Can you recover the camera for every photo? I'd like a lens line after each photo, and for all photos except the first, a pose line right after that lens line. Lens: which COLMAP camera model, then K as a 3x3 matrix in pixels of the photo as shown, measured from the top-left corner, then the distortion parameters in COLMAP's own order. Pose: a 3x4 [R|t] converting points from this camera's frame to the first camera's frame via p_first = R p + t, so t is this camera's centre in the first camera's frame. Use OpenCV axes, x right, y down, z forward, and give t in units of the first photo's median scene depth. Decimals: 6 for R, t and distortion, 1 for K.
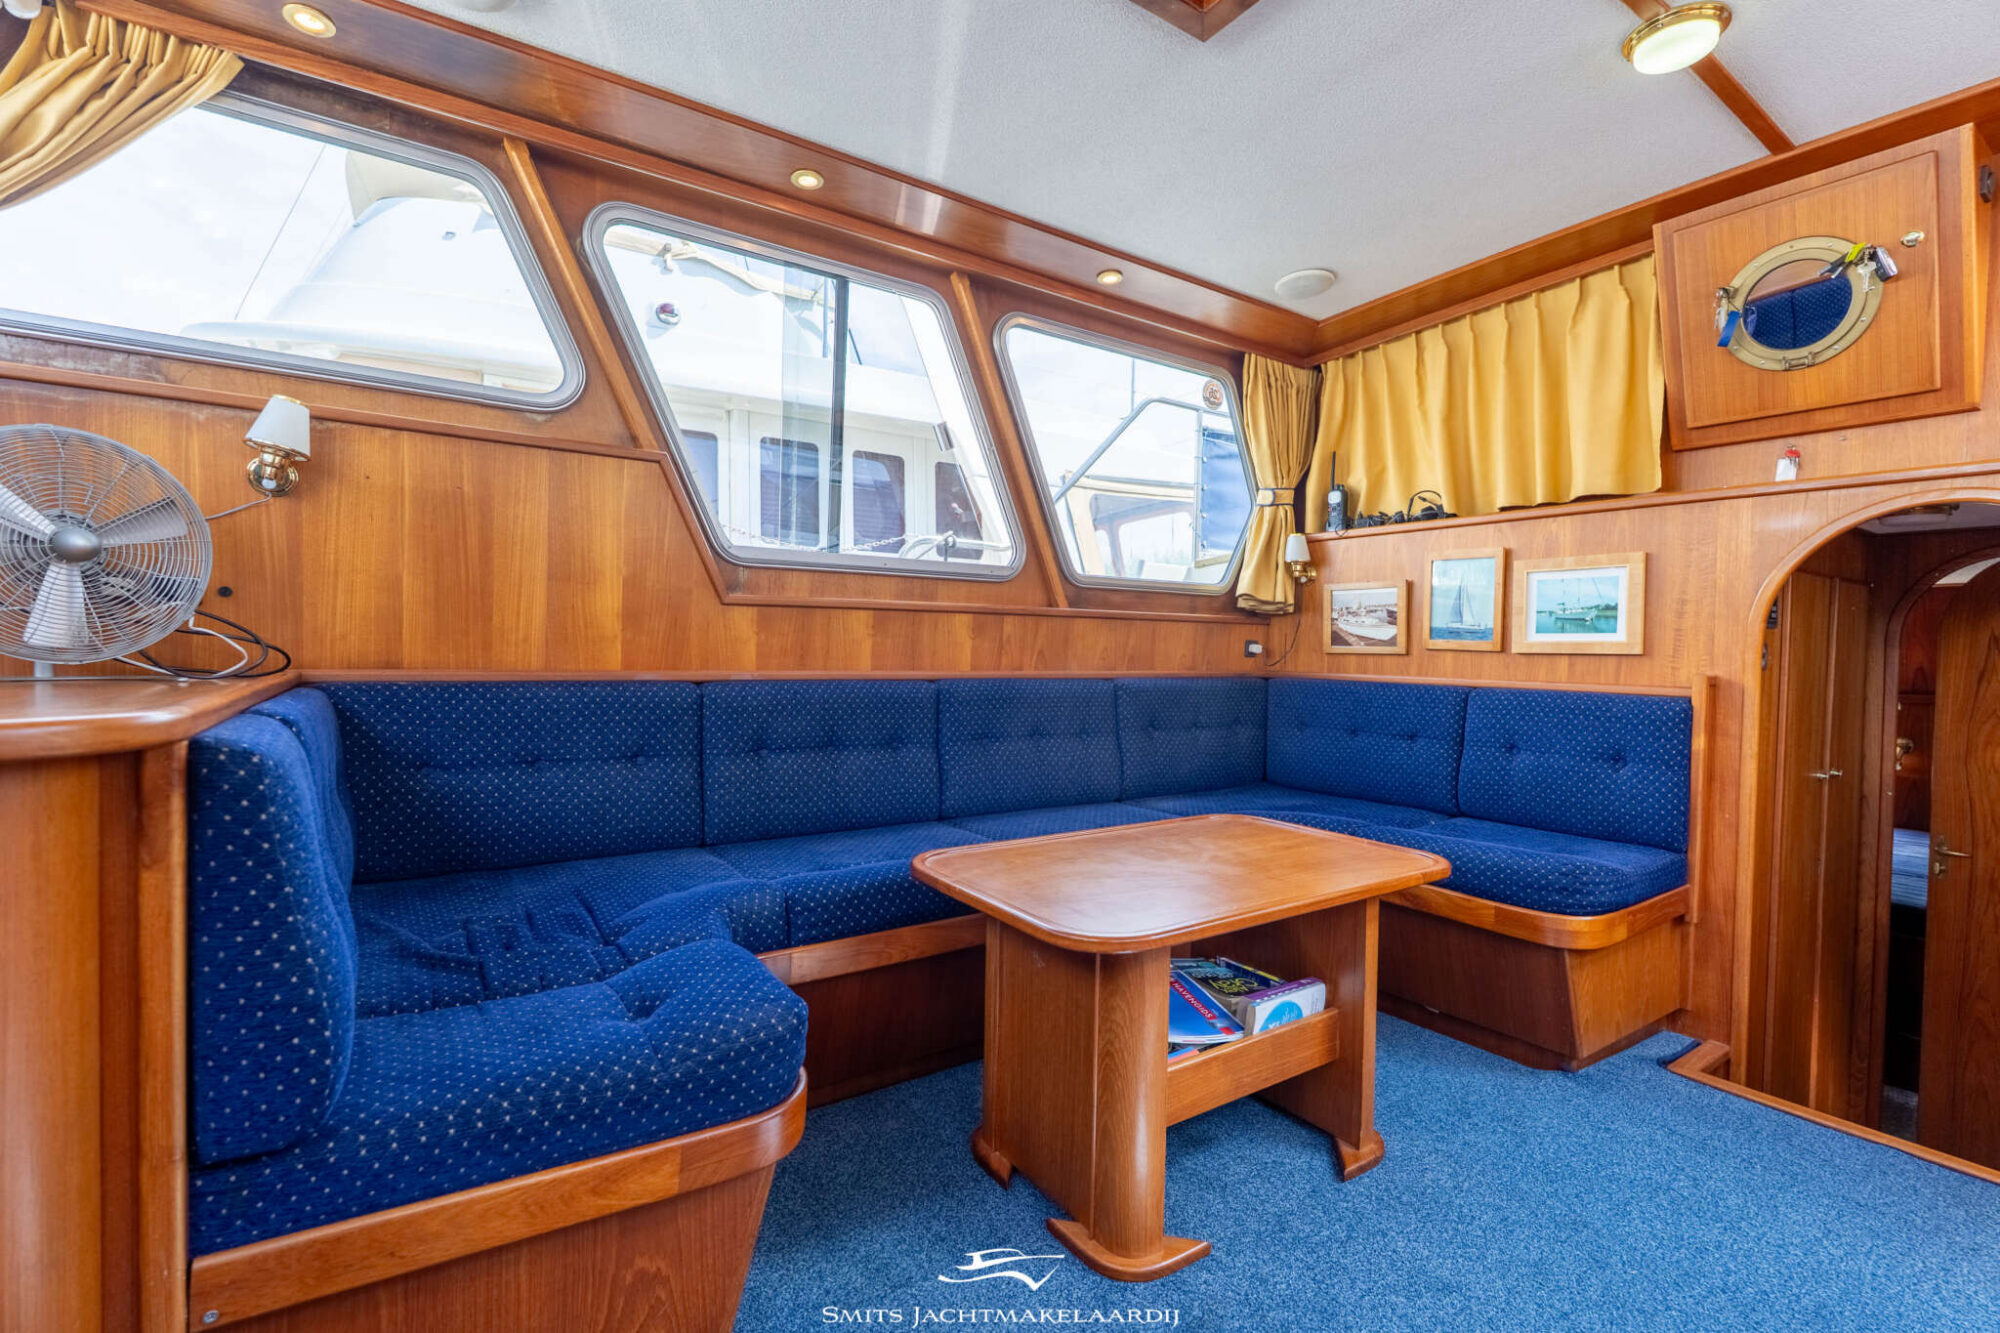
lens RADIAL K [[879.5, 0, 998.4], [0, 879.5, 667.3], [0, 0, 1]] dist [-0.003659, 0.000335]
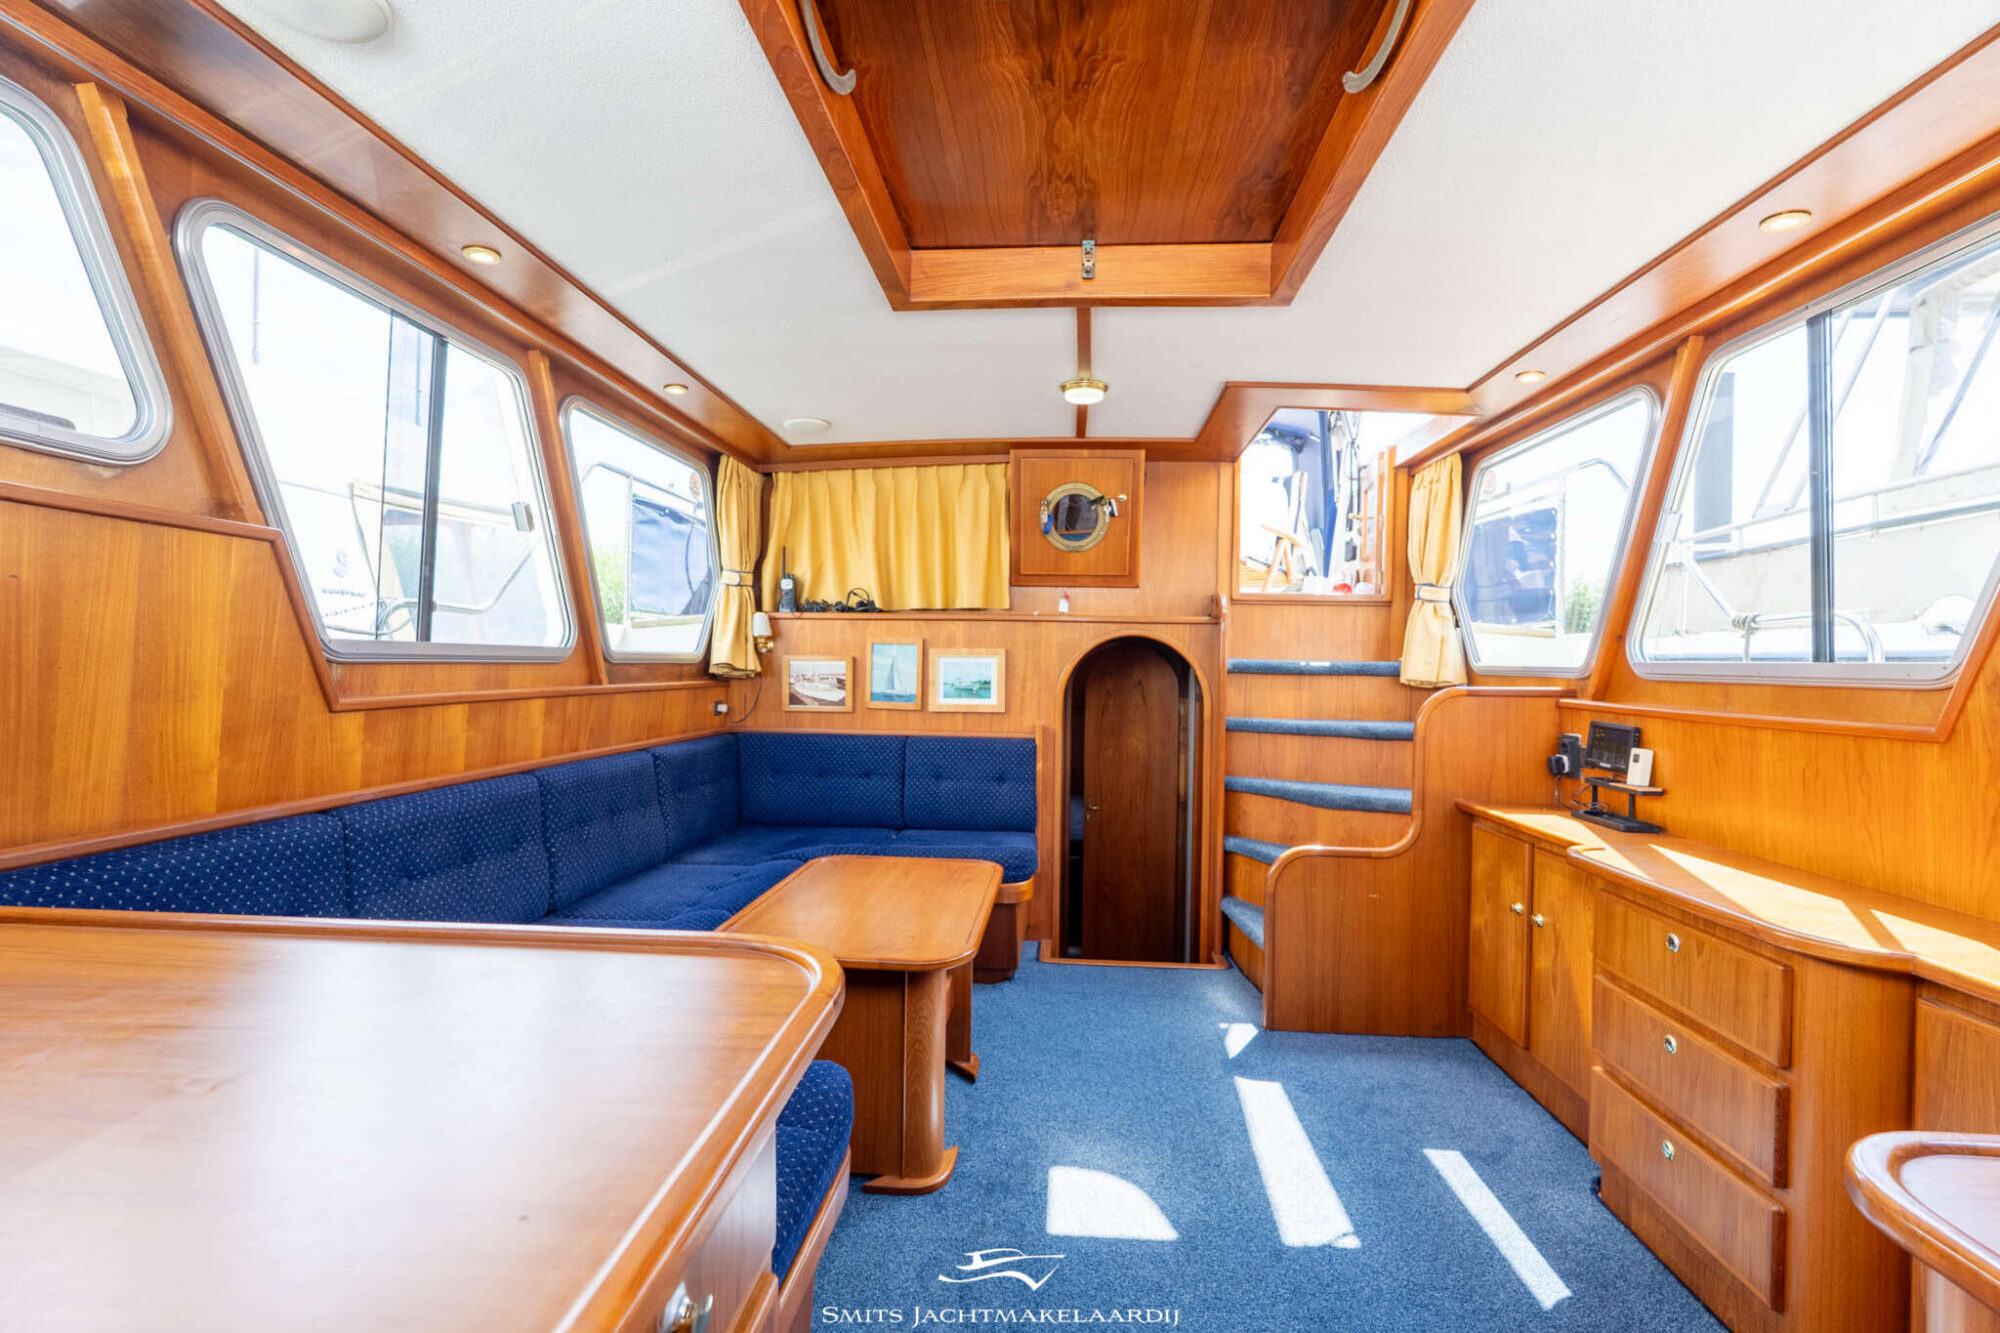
lens RADIAL K [[879.5, 0, 997.6], [0, 879.5, 669.8], [0, 0, 1]] dist [-0.003659, 0.000335]
pose [[0.627193, -0.012298, 0.778767, -0.538165], [0.014417, 0.999887, 0.004179, -0.101190], [-0.778731, 0.008606, 0.627299, -0.002890]]
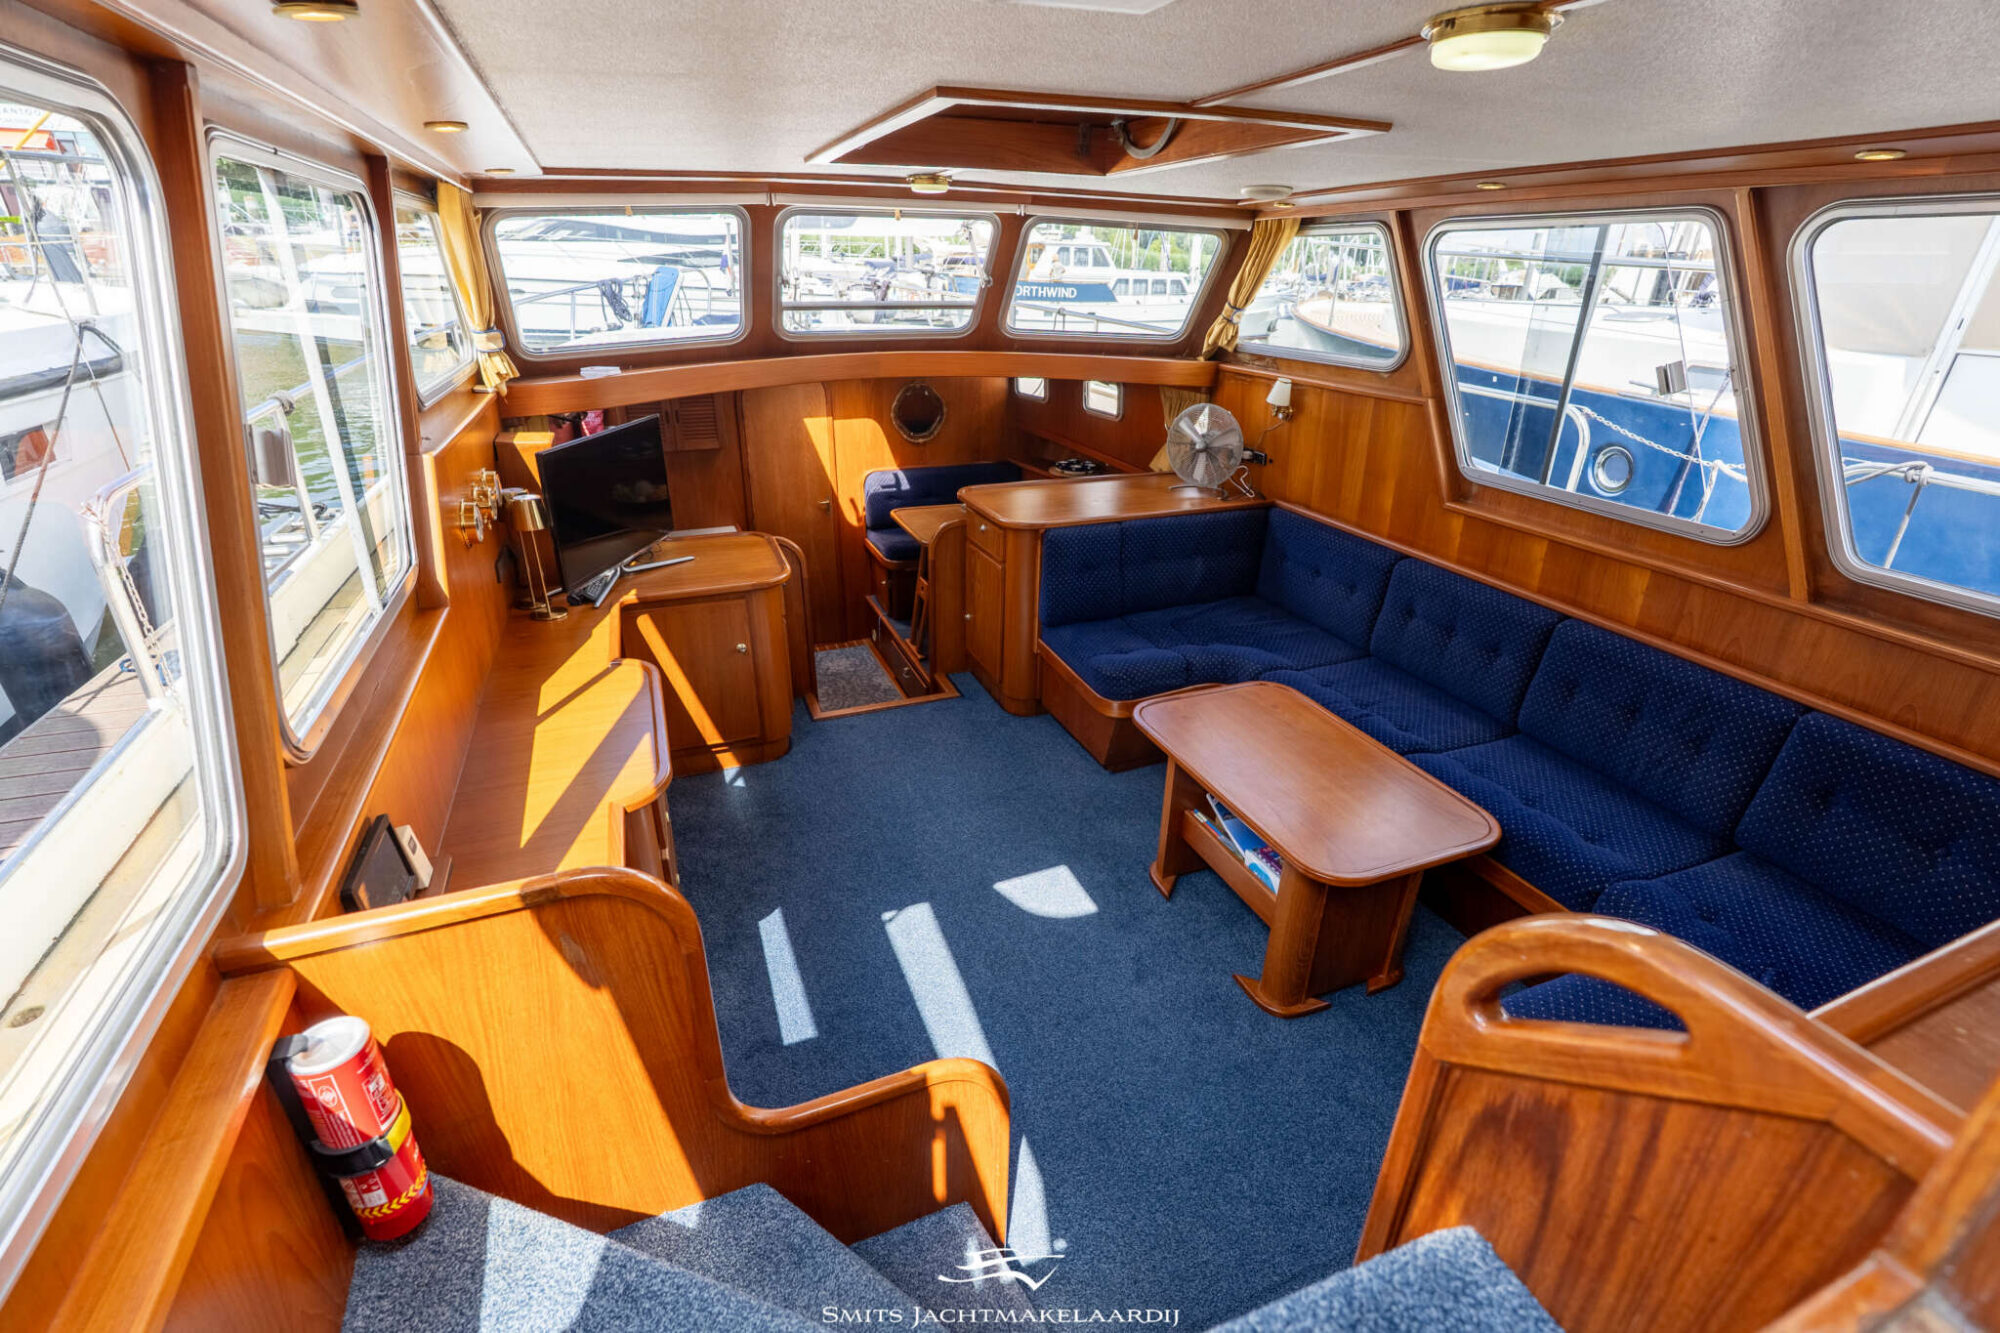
lens RADIAL K [[879.5, 0, 998.0], [0, 879.5, 669.2], [0, 0, 1]] dist [-0.003659, 0.000335]
pose [[-0.214377, 0.390556, -0.895270, 1.155095], [-0.040254, 0.912268, 0.407611, -0.366779], [0.975921, 0.123420, -0.179848, 0.561832]]
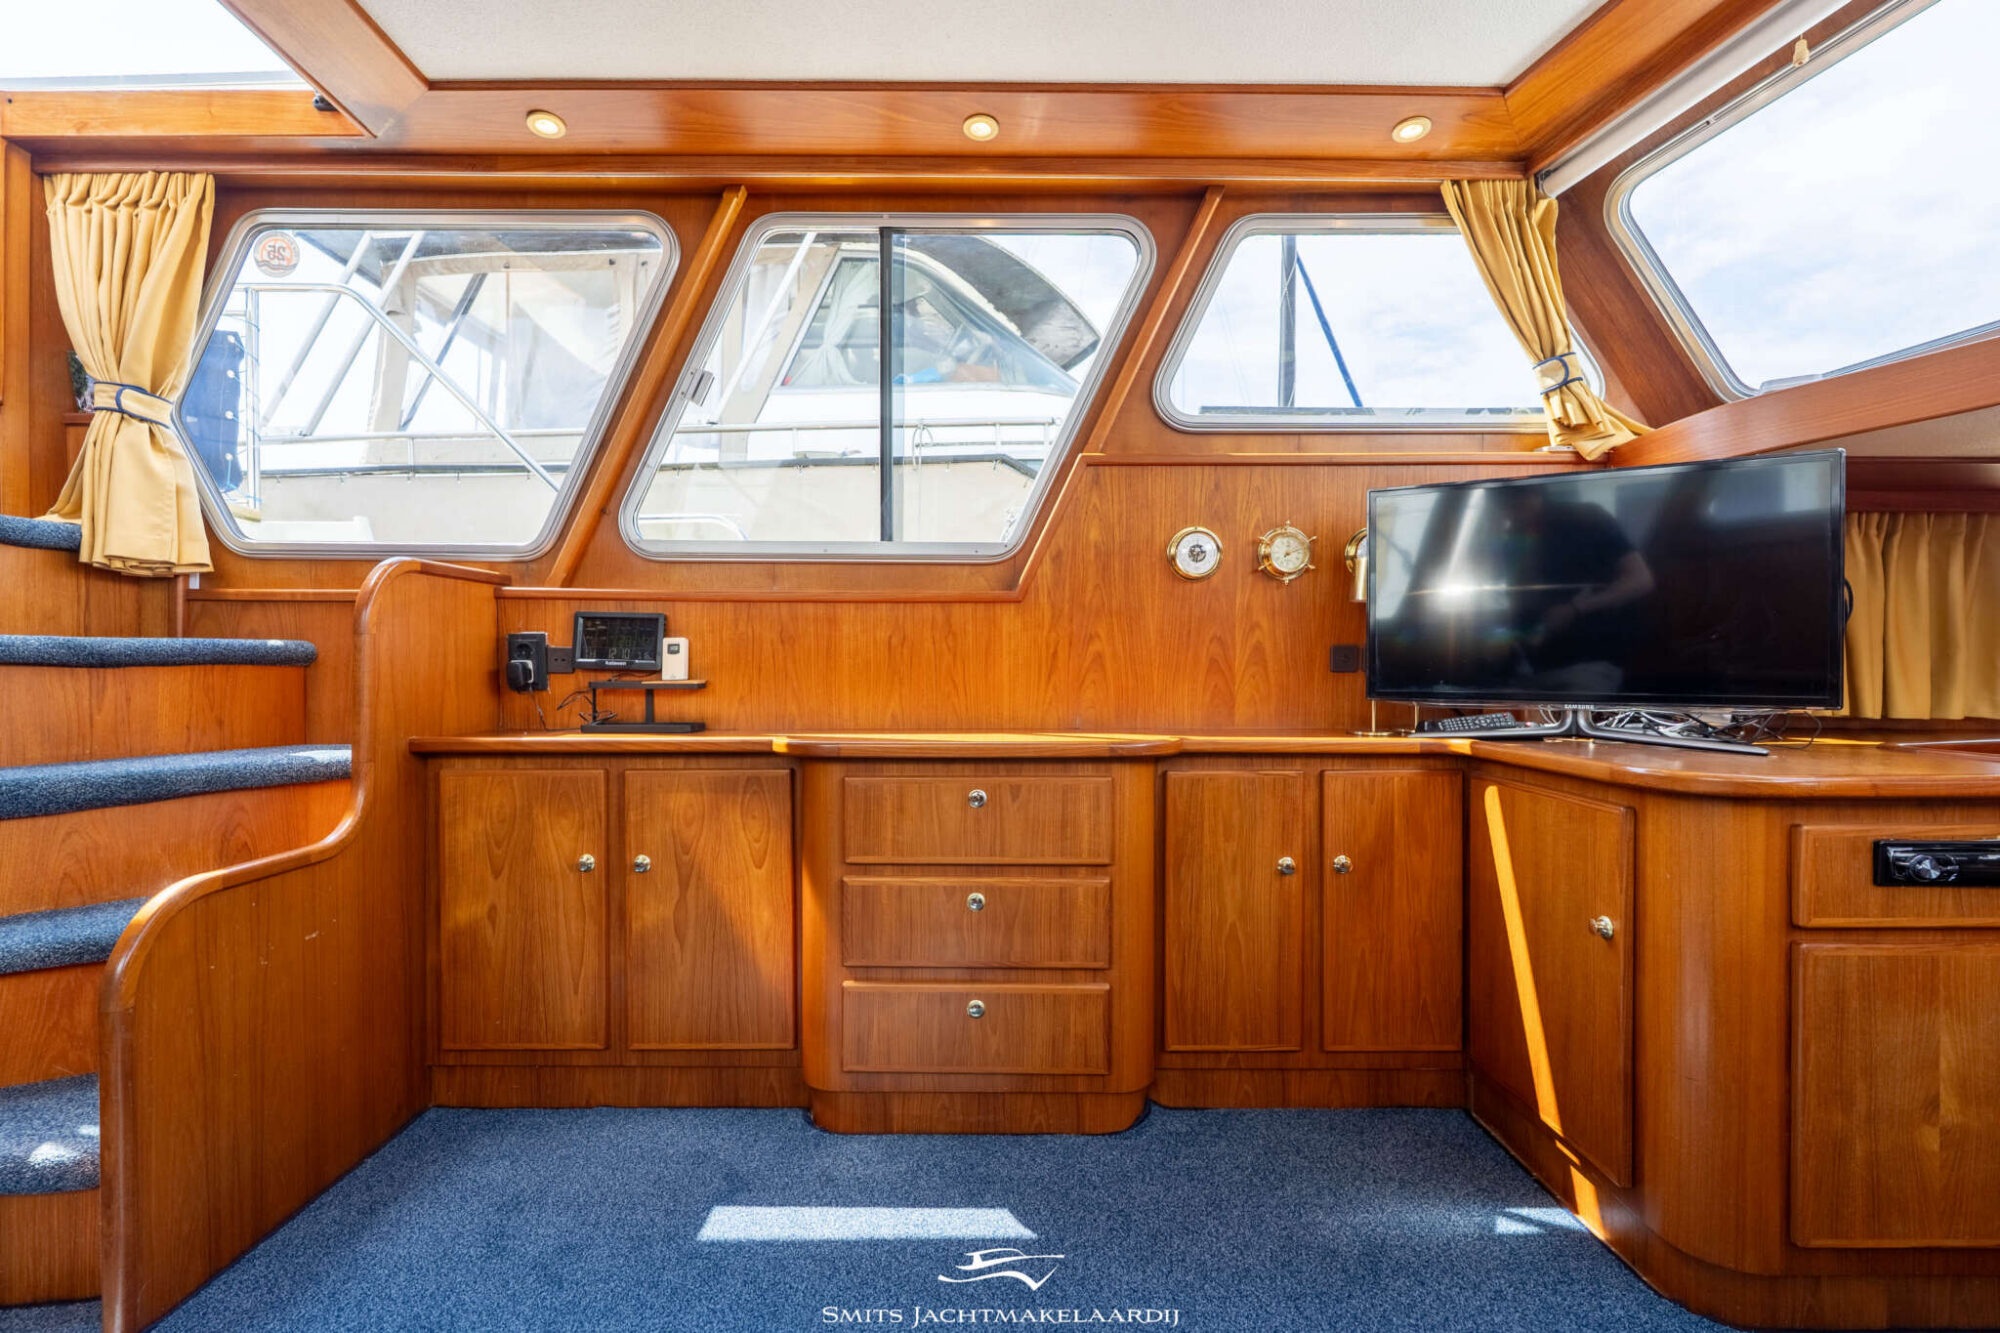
lens RADIAL K [[879.5, 0, 998.5], [0, 879.5, 668.3], [0, 0, 1]] dist [-0.003659, 0.000335]
pose [[-0.824892, -0.021370, 0.564886, -0.035539], [-0.002158, 0.999397, 0.034656, 0.005956], [-0.565286, 0.027368, -0.824441, 0.608056]]
